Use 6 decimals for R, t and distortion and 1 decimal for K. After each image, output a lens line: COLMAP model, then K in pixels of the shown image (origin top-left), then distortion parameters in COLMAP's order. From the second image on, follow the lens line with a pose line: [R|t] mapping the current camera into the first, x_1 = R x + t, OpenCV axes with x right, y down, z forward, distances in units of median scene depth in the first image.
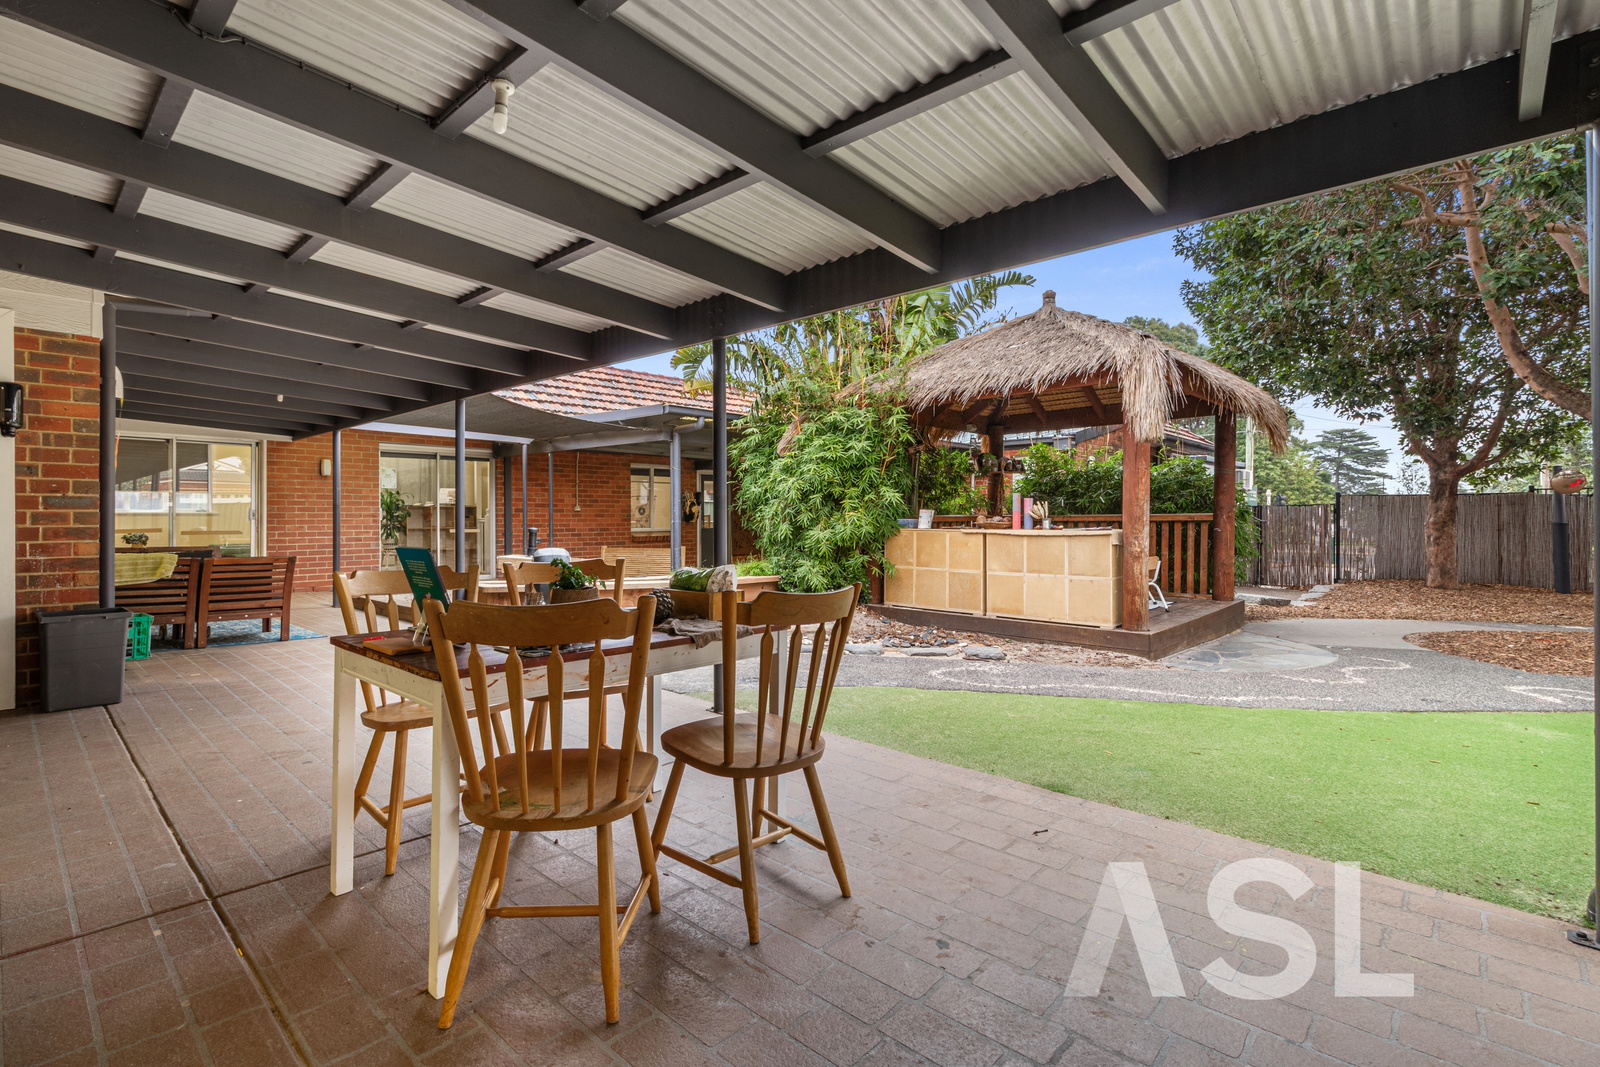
lens RADIAL K [[744.0, 0, 798.9], [0, 744.0, 537.4], [0, 0, 1]] dist [0.000958, -0.000269]
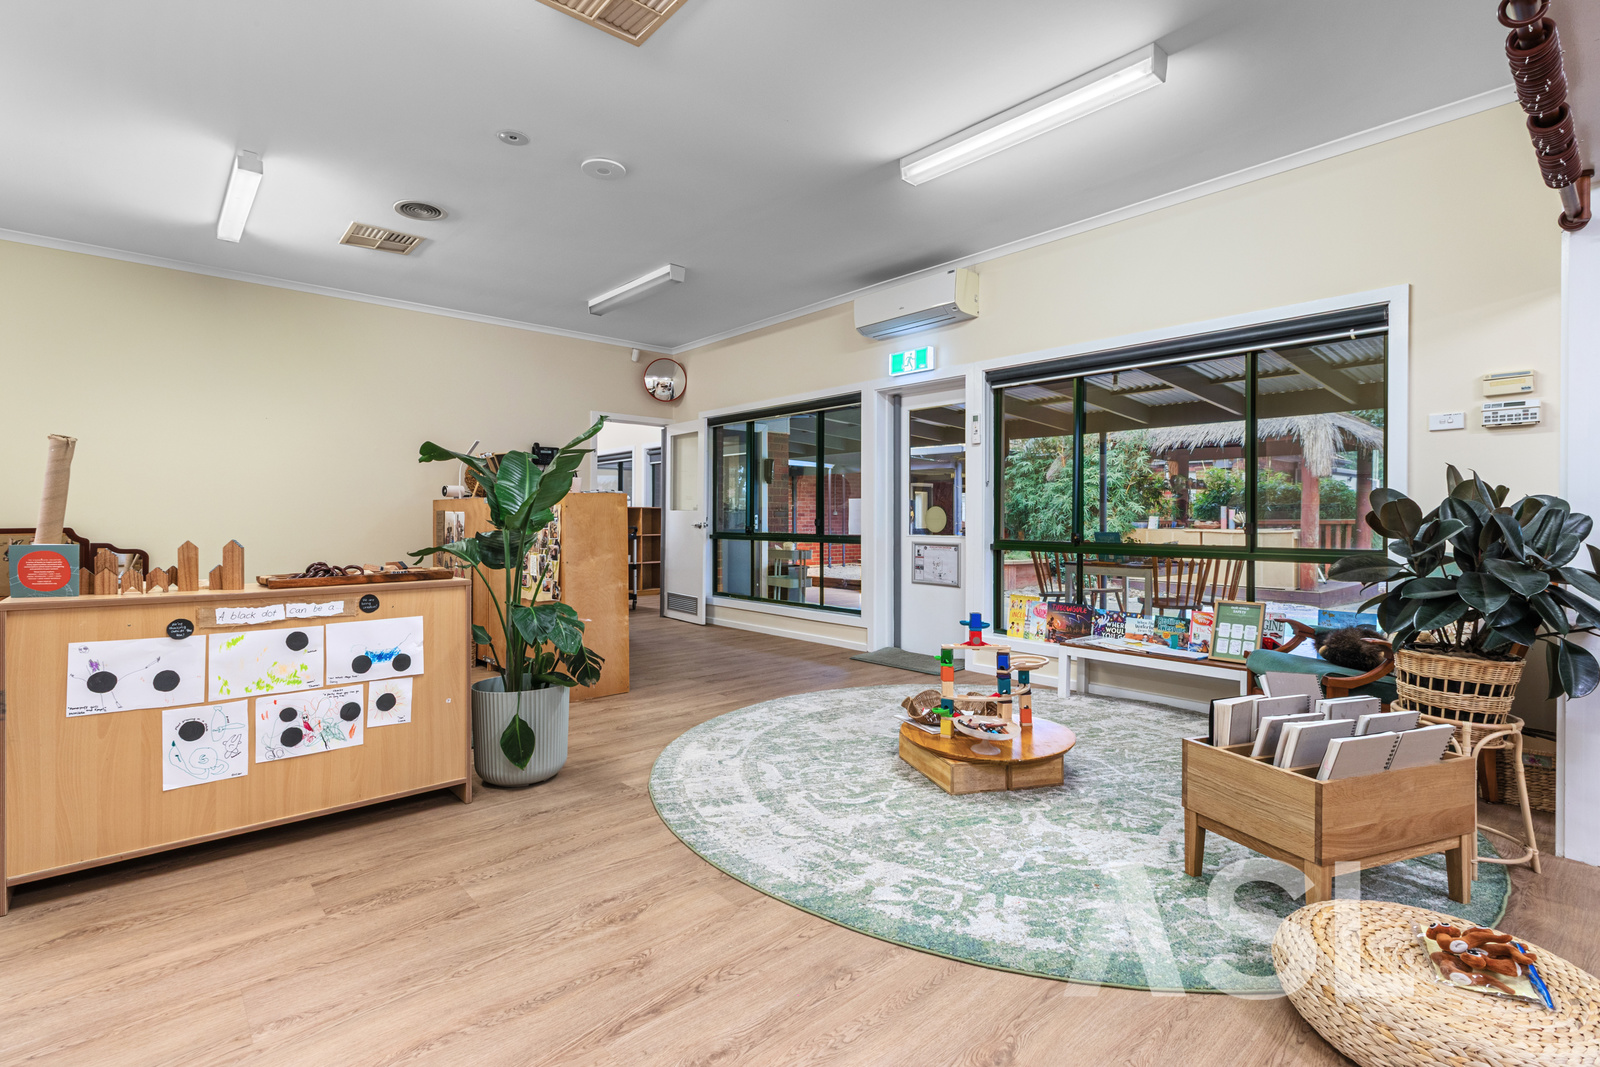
lens RADIAL K [[744.0, 0, 796.2], [0, 744.0, 528.5], [0, 0, 1]] dist [0.000958, -0.000269]
pose [[0.993370, 0.003921, -0.114896, -0.405250], [-0.005693, 0.999870, -0.015099, 0.015525], [0.114821, 0.015653, 0.993263, -0.633010]]
